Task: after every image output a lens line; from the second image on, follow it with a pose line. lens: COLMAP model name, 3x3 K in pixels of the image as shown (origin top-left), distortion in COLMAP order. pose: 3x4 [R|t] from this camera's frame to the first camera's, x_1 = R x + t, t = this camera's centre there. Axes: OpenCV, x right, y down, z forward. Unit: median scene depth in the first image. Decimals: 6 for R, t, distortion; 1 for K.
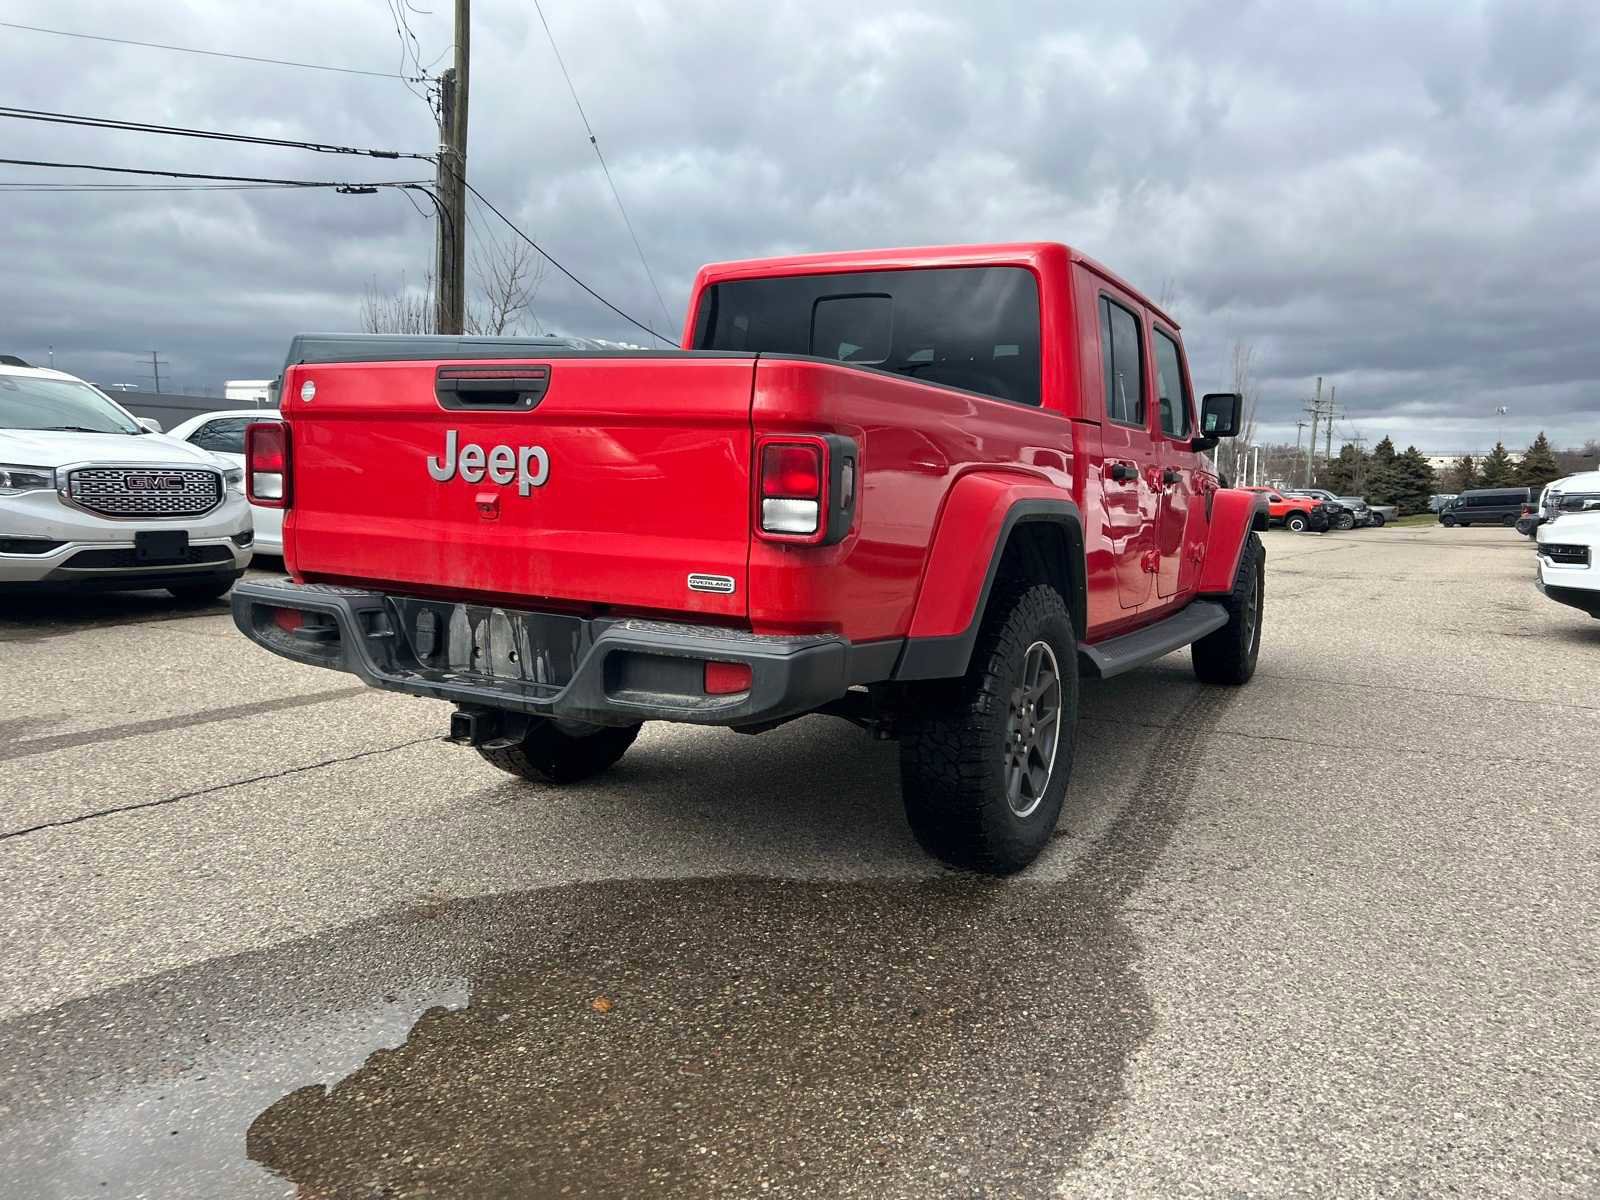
lens RADIAL K [[1205.9, 0, 809.1], [0, 1205.9, 622.8], [0, 0, 1]] dist [0.051900, -0.055329]
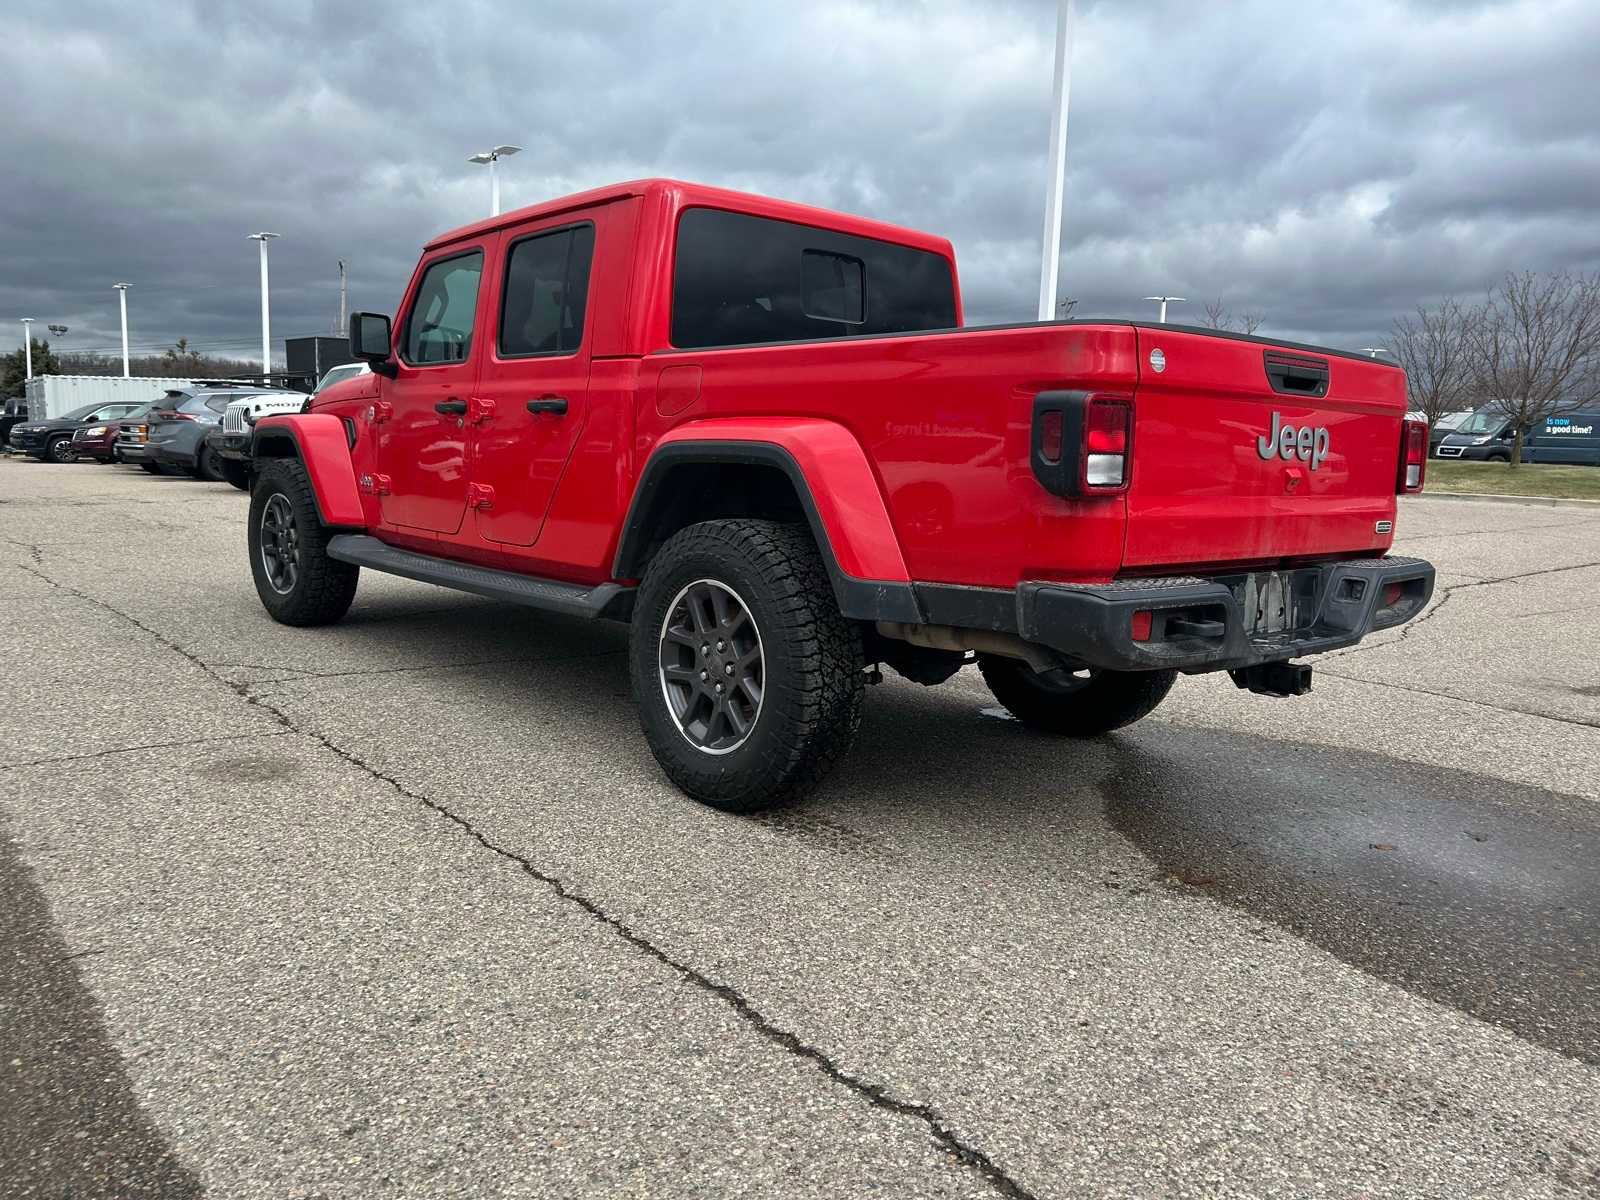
lens RADIAL K [[1205.9, 0, 810.6], [0, 1205.9, 603.7], [0, 0, 1]] dist [0.051900, -0.055329]
pose [[0.322650, -0.149869, 0.934578, -1.157426], [0.091403, 0.987704, 0.126833, -0.131061], [-0.942095, 0.044501, 0.332381, 0.825875]]
